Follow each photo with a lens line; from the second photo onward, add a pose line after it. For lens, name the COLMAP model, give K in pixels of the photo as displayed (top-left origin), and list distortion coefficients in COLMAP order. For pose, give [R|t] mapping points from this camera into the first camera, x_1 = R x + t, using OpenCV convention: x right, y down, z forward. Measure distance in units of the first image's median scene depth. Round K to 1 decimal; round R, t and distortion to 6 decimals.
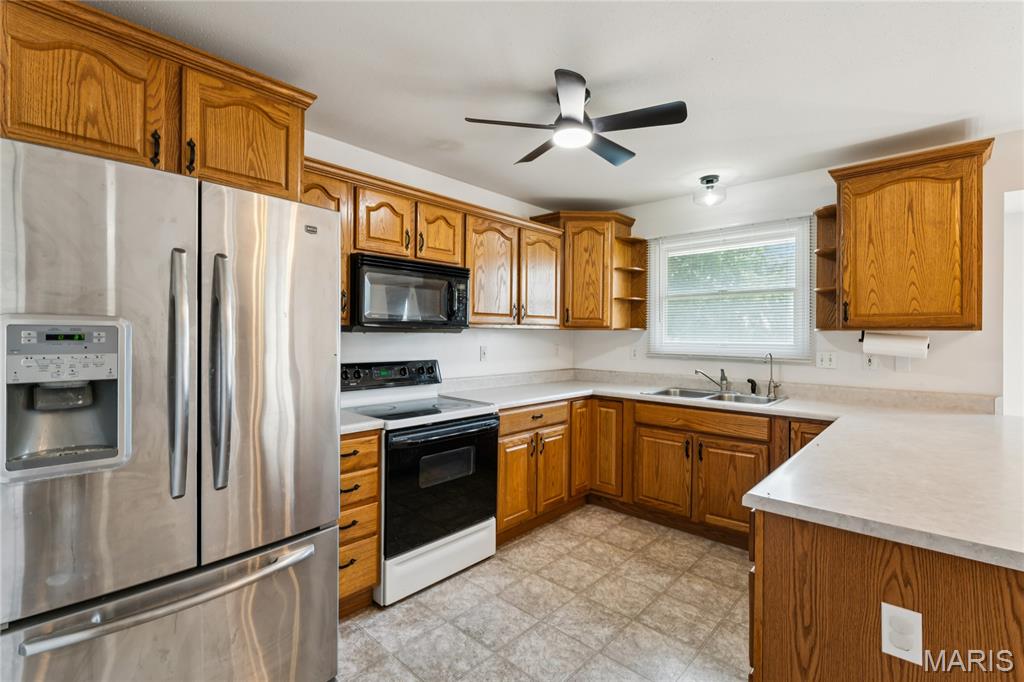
lens RADIAL K [[462.0, 0, 517.1], [0, 462.0, 338.3], [0, 0, 1]] dist [-0.005825, 0.001744]
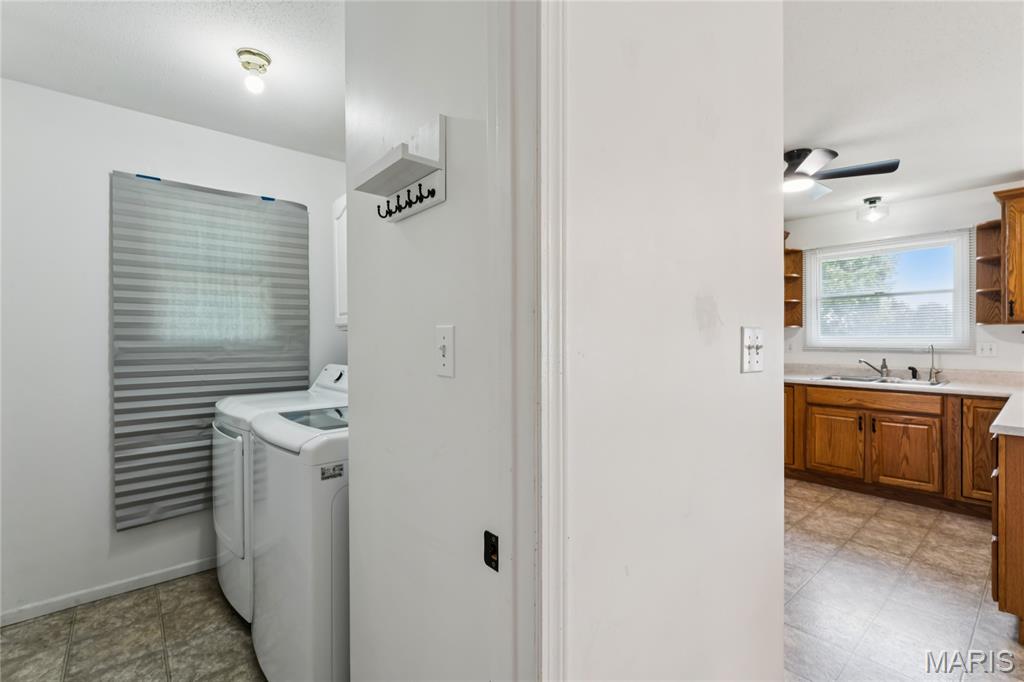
lens RADIAL K [[462.0, 0, 506.8], [0, 462.0, 343.1], [0, 0, 1]] dist [-0.005825, 0.001744]
pose [[0.991854, -0.011151, -0.126891, -0.408273], [0.011638, 0.999927, 0.003093, 0.012753], [0.126848, -0.004545, 0.991912, -0.333705]]
